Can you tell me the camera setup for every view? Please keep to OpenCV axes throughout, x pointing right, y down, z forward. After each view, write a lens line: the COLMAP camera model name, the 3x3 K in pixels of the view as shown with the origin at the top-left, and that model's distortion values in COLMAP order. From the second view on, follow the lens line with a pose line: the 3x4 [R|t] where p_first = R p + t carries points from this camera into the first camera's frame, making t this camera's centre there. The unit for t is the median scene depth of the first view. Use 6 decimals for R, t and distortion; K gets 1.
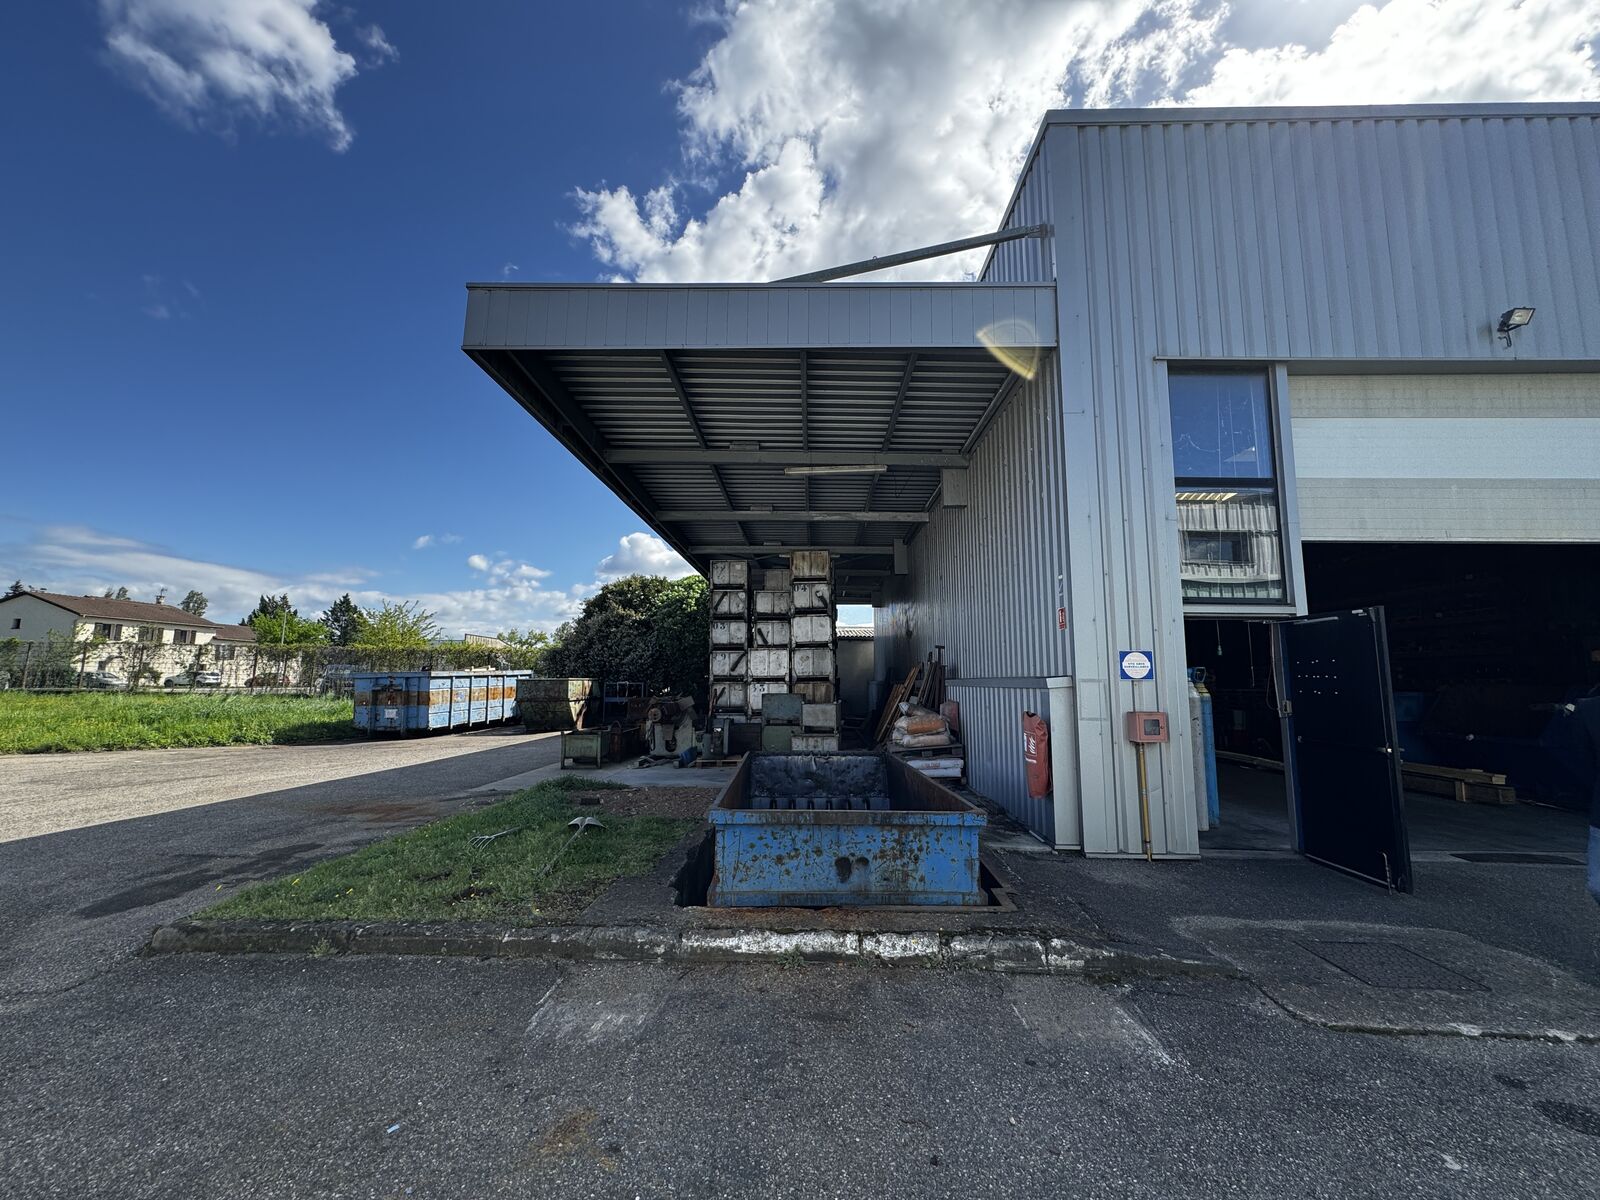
lens RADIAL K [[637.1, 0, 799.8], [0, 637.1, 601.2], [0, 0, 1]] dist [-0.001298, 0.000646]
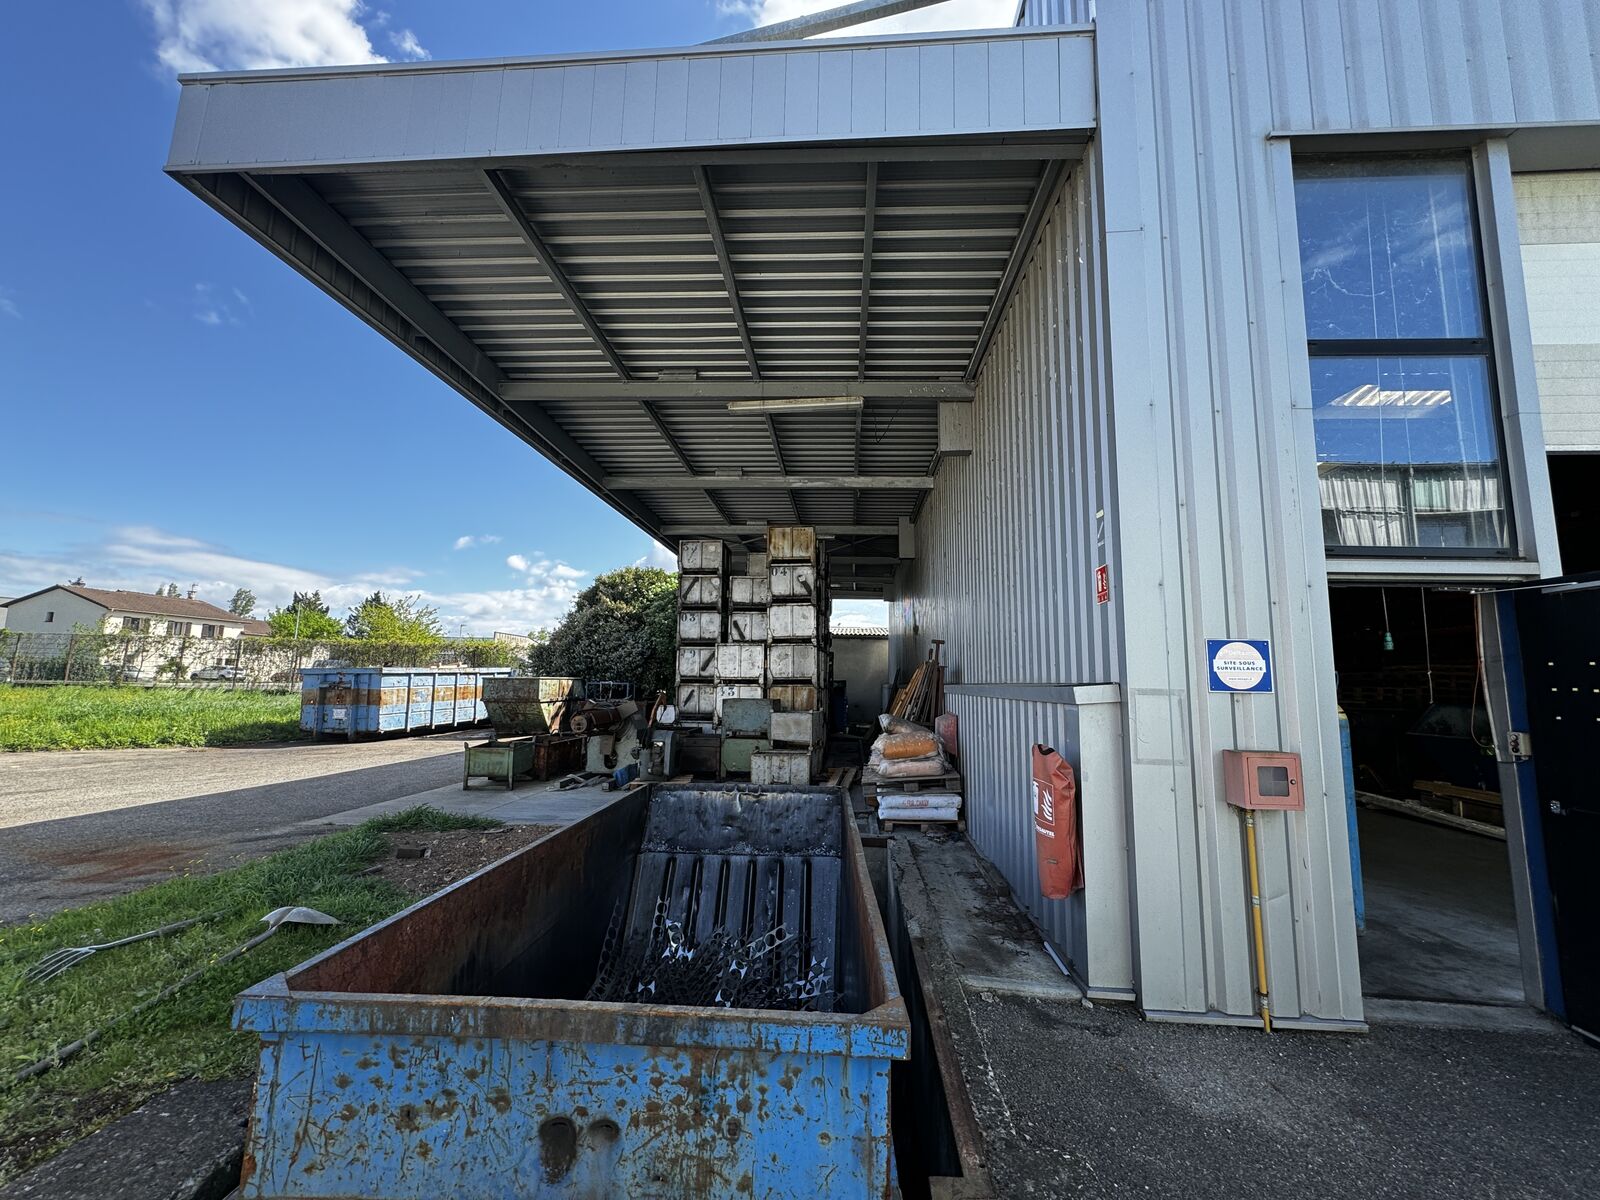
lens RADIAL K [[637.1, 0, 799.6], [0, 637.1, 601.4], [0, 0, 1]] dist [-0.001298, 0.000646]
pose [[0.998621, 0.005682, -0.052194, 0.098936], [-0.005777, 0.999982, -0.001673, 0.027095], [0.052183, 0.001973, 0.998636, 0.241212]]
